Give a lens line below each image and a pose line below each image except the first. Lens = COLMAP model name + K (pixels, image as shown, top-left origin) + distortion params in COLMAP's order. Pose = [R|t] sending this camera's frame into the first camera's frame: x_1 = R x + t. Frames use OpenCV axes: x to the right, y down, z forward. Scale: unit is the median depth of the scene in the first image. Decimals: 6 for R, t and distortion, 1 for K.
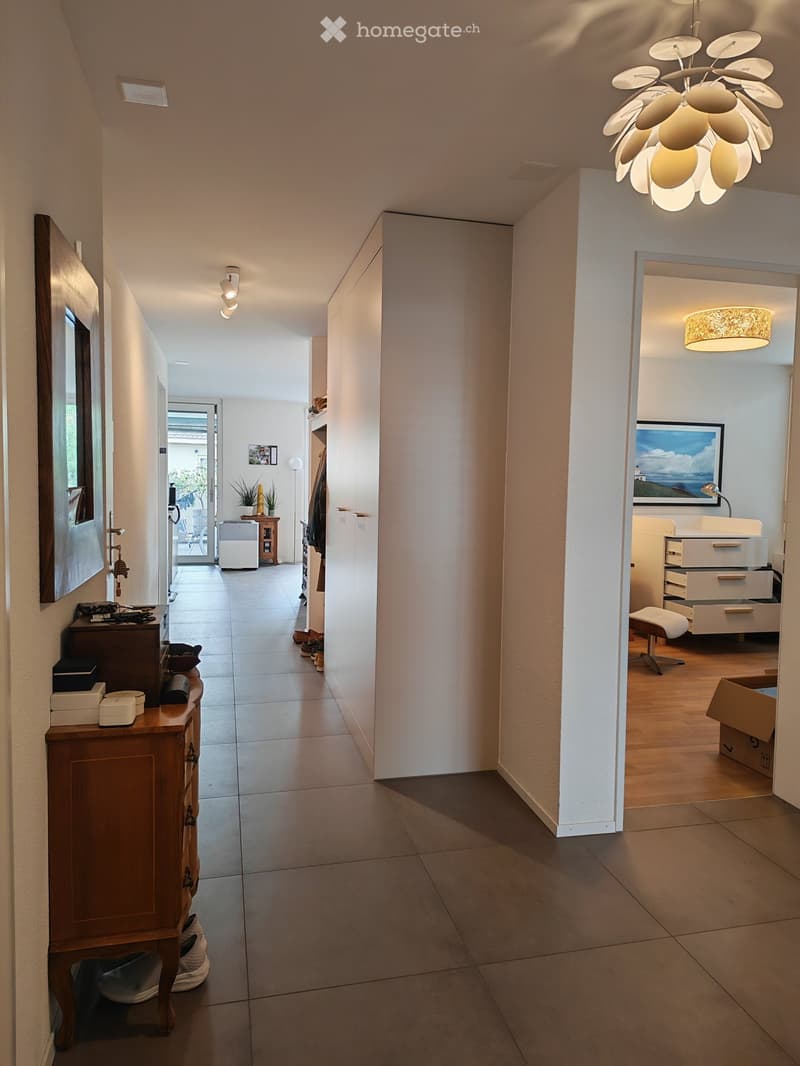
lens RADIAL K [[729.6, 0, 407.8], [0, 729.6, 530.9], [0, 0, 1]] dist [-0.004914, 0.000018]
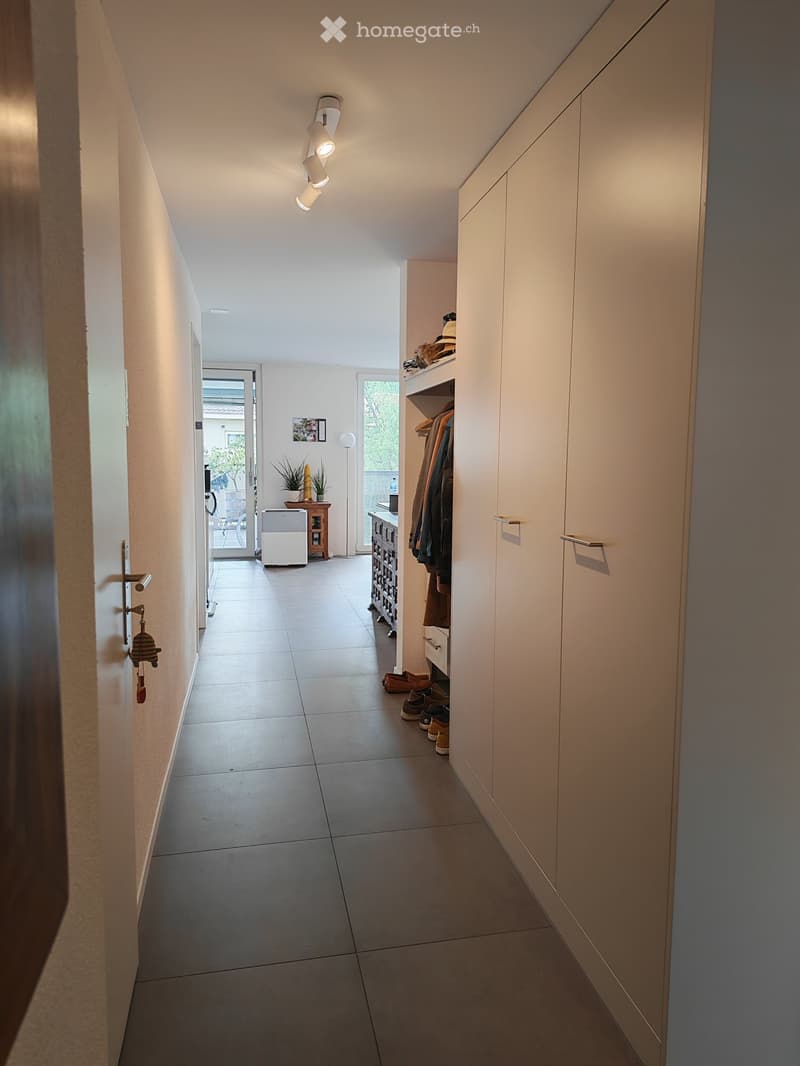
lens RADIAL K [[729.6, 0, 393.2], [0, 729.6, 535.1], [0, 0, 1]] dist [-0.004914, 0.000018]
pose [[0.998691, -0.002334, -0.051100, -0.062163], [0.004416, 0.999163, 0.040671, -0.016755], [0.050963, -0.040843, 0.997865, 0.161377]]
